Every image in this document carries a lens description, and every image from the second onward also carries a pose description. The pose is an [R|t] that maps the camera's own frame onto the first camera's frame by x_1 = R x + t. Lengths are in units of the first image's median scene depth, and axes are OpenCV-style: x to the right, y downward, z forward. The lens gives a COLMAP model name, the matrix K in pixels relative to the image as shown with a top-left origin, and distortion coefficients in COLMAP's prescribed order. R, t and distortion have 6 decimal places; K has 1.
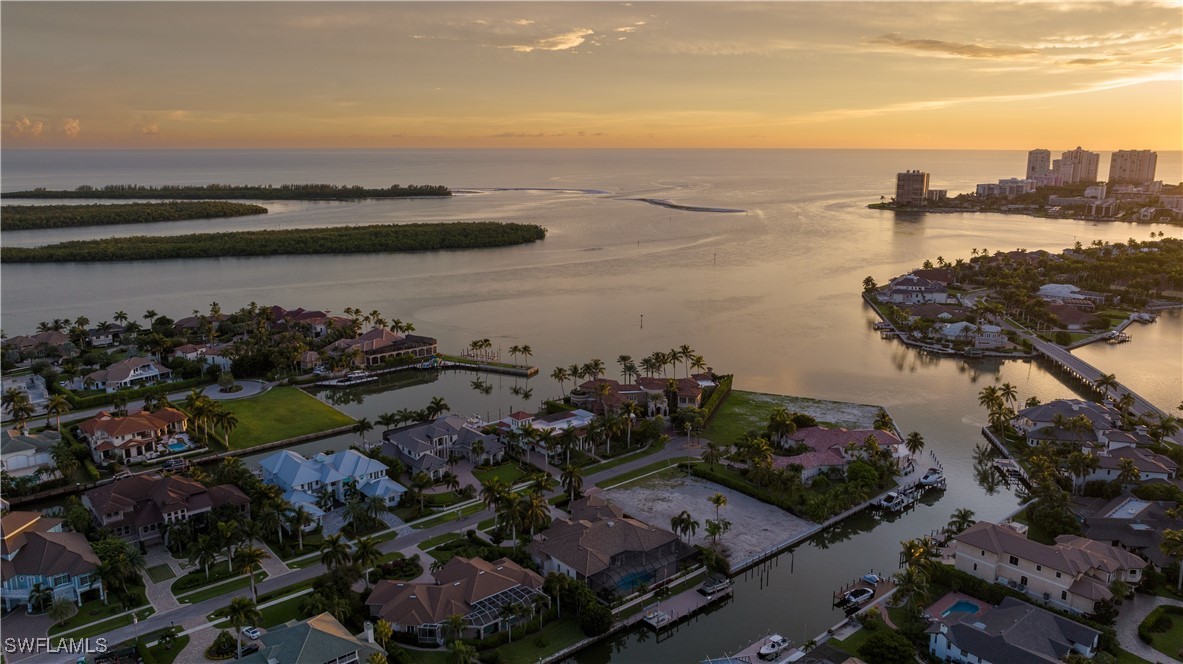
lens RADIAL K [[849.6, 0, 588.1], [0, 849.6, 327.6], [0, 0, 1]] dist [-0.034983, 0.025046]
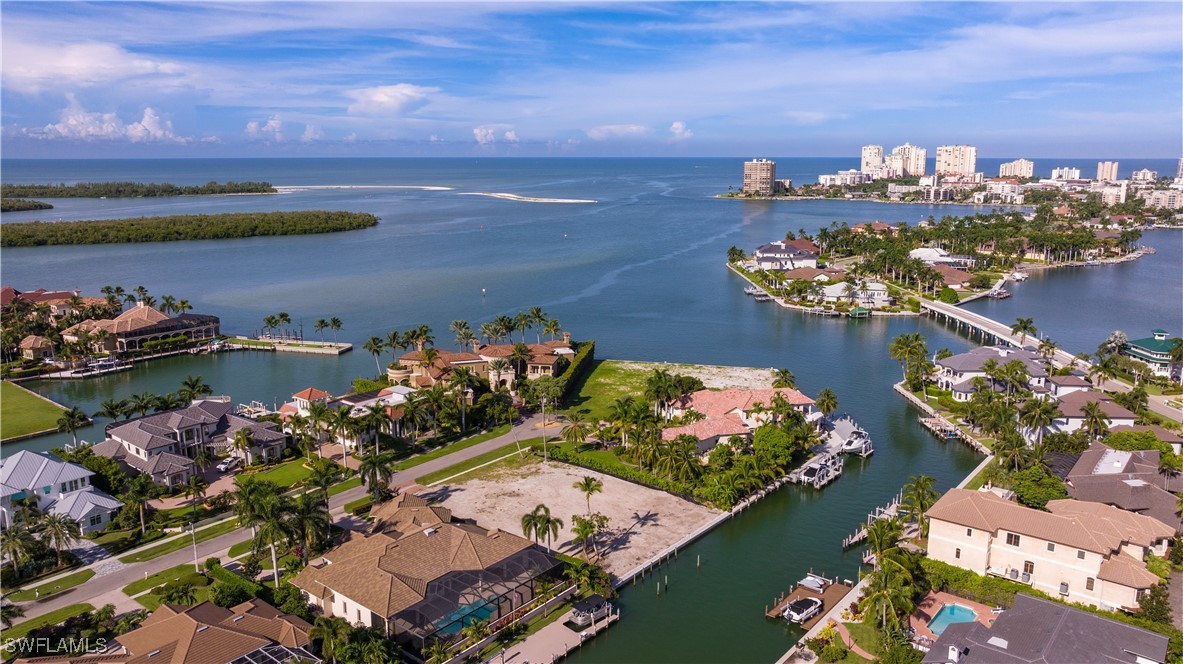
lens RADIAL K [[856.2, 0, 587.4], [0, 856.2, 331.6], [0, 0, 1]] dist [-0.021059, 0.000839]
pose [[0.984444, -0.036611, 0.171843, 0.029039], [0.037931, 0.999271, -0.004405, 0.062815], [-0.171557, 0.010855, 0.985114, 0.242982]]
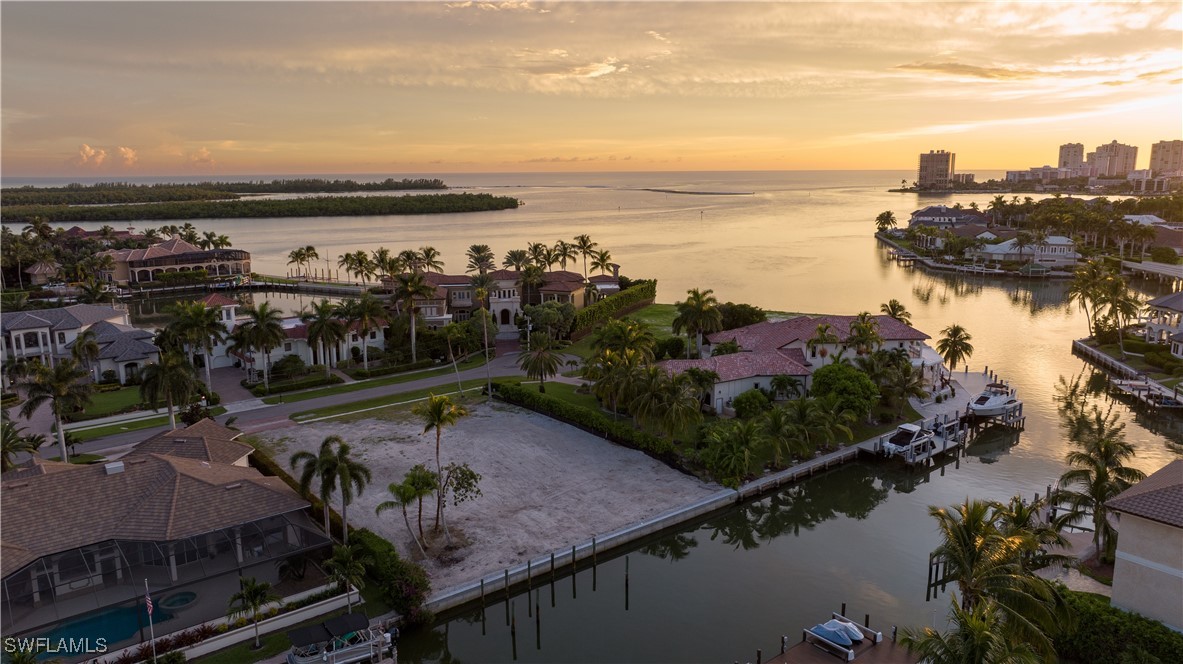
lens RADIAL K [[830.4, 0, 588.3], [0, 830.4, 328.2], [0, 0, 1]] dist [-0.042752, 0.040285]
pose [[0.999422, -0.002278, -0.033912, 0.178101], [0.001511, 0.999743, -0.022603, 0.133294], [0.033955, 0.022538, 0.999169, 0.483282]]
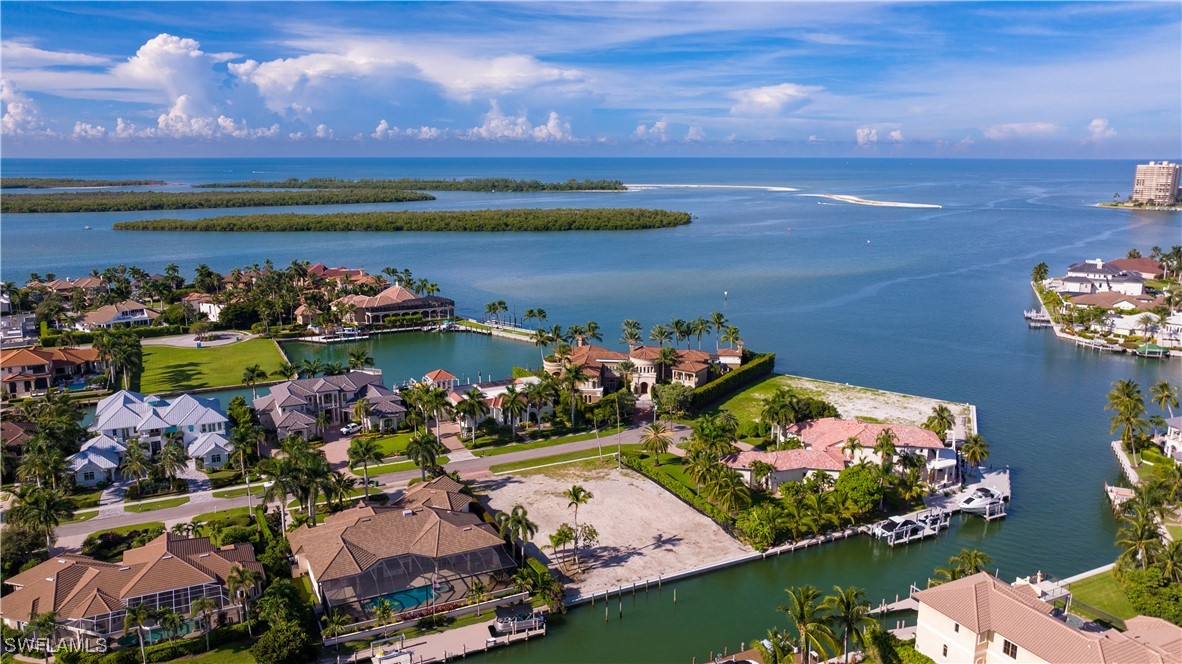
lens RADIAL K [[855.5, 0, 586.9], [0, 855.5, 331.6], [0, 0, 1]] dist [-0.021059, 0.000839]
pose [[0.968987, 0.049822, -0.242036, 0.242543], [-0.051719, 0.998661, -0.001488, 0.057638], [0.241638, 0.013960, 0.970266, 0.265766]]
